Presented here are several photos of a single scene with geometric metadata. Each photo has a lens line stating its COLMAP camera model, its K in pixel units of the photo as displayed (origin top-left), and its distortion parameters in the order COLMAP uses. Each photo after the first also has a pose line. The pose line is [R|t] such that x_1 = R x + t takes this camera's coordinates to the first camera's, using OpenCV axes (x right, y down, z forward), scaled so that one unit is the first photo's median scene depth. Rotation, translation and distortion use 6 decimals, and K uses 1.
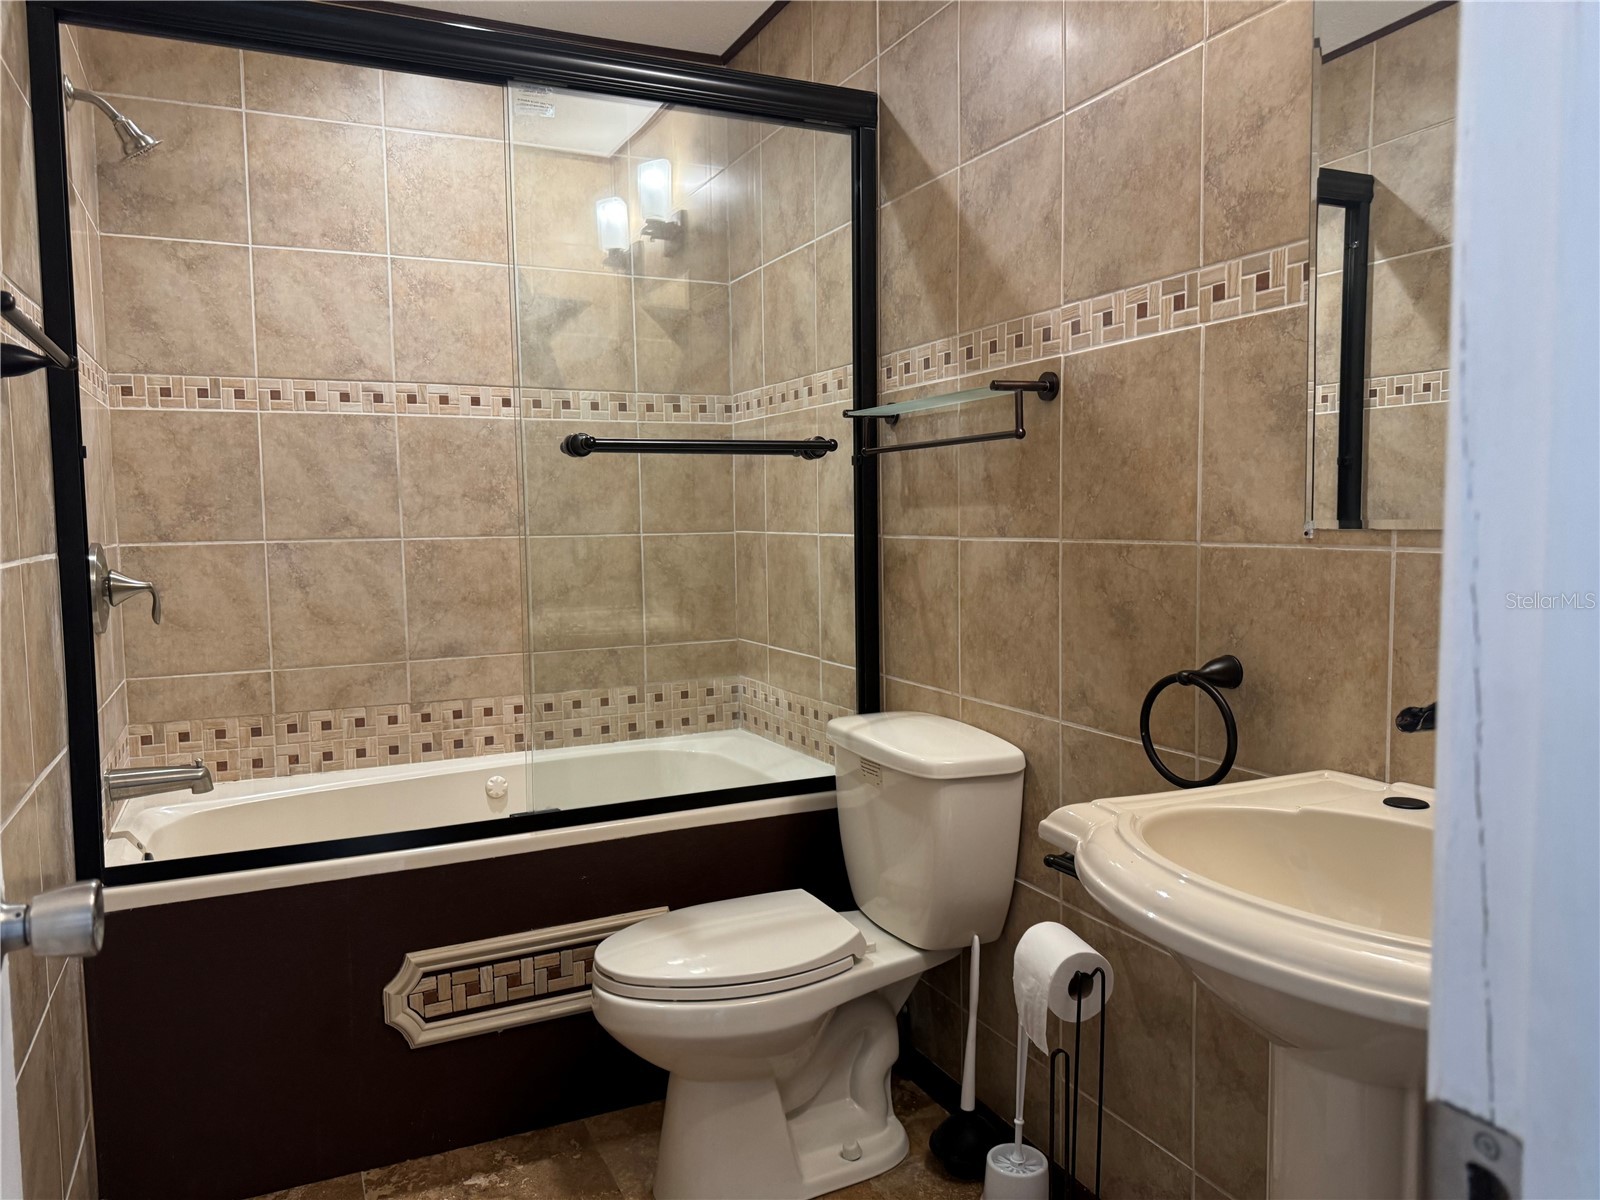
lens RADIAL K [[1130.7, 0, 800.3], [0, 1130.7, 602.7], [0, 0, 1]] dist [0.106797, -0.187196]
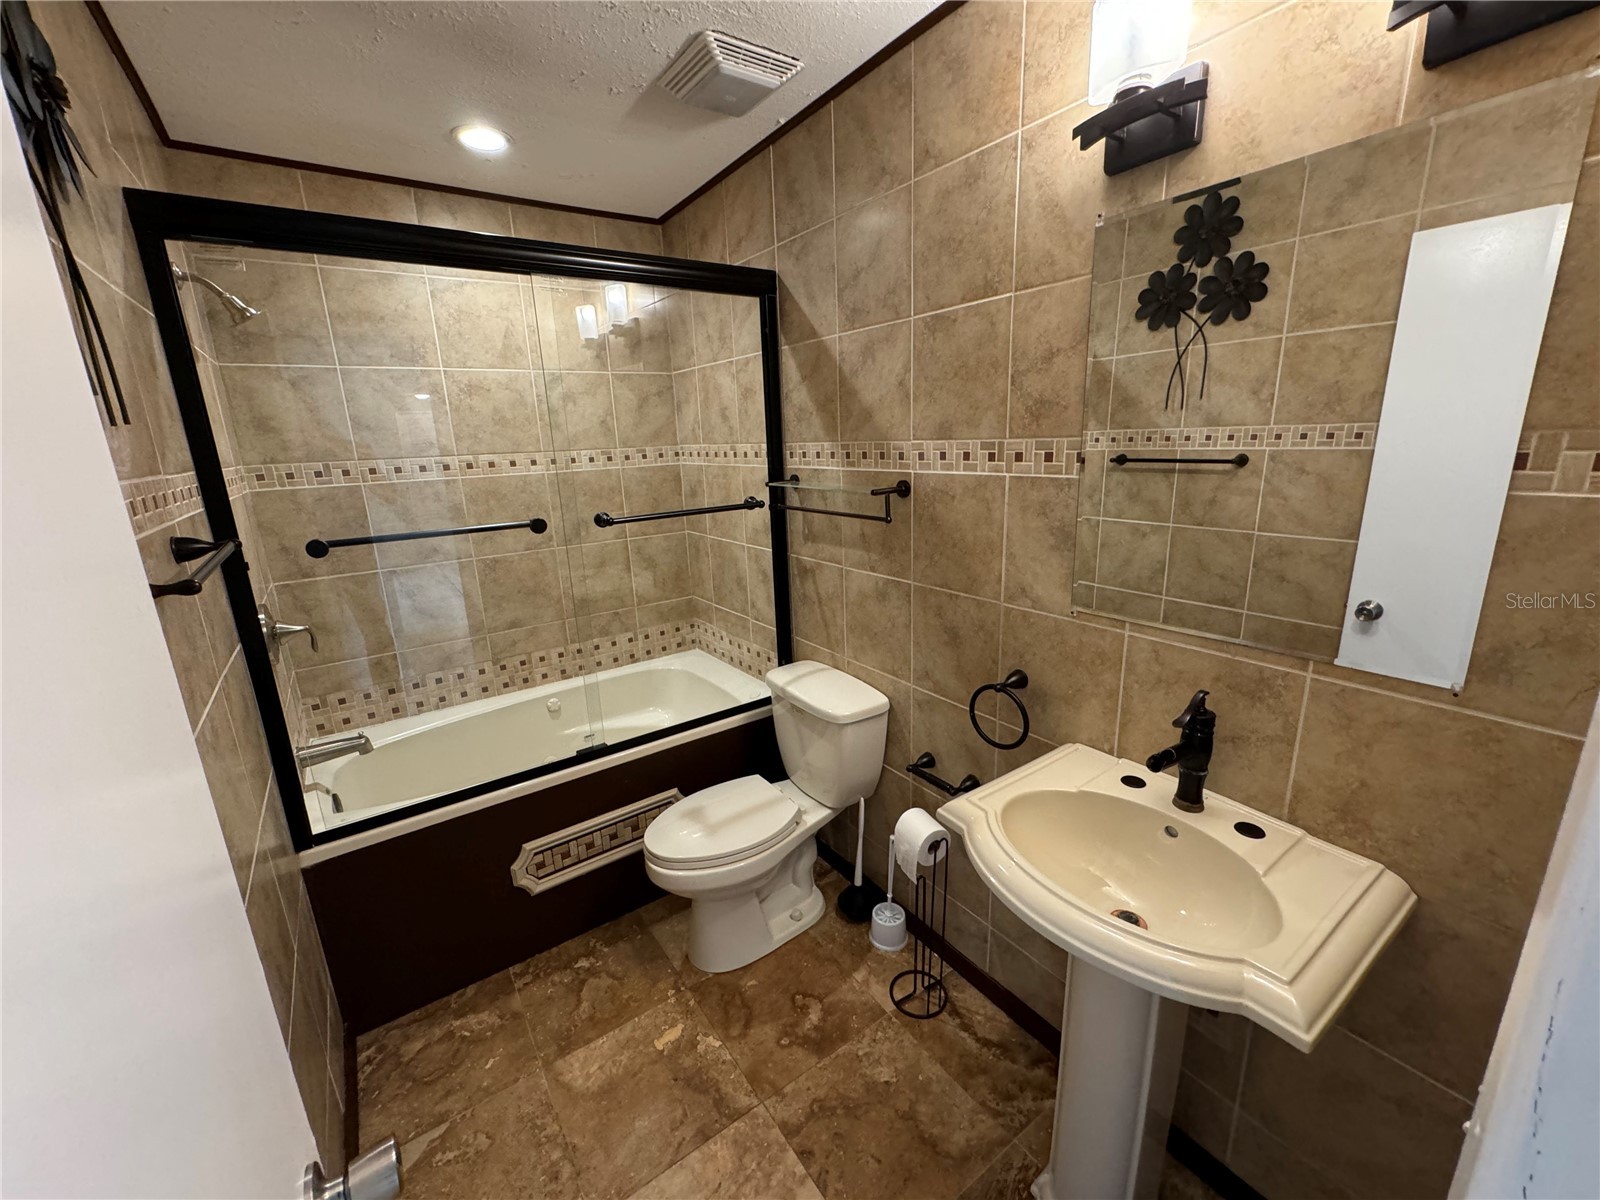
lens RADIAL K [[641.8, 0, 802.4], [0, 641.8, 596.9], [0, 0, 1]] dist [0.000000, -0.000133]
pose [[0.983913, -0.065405, 0.166246, -0.074763], [0.036230, 0.984287, 0.172819, -0.173265], [-0.174937, -0.164016, 0.970822, 0.093090]]
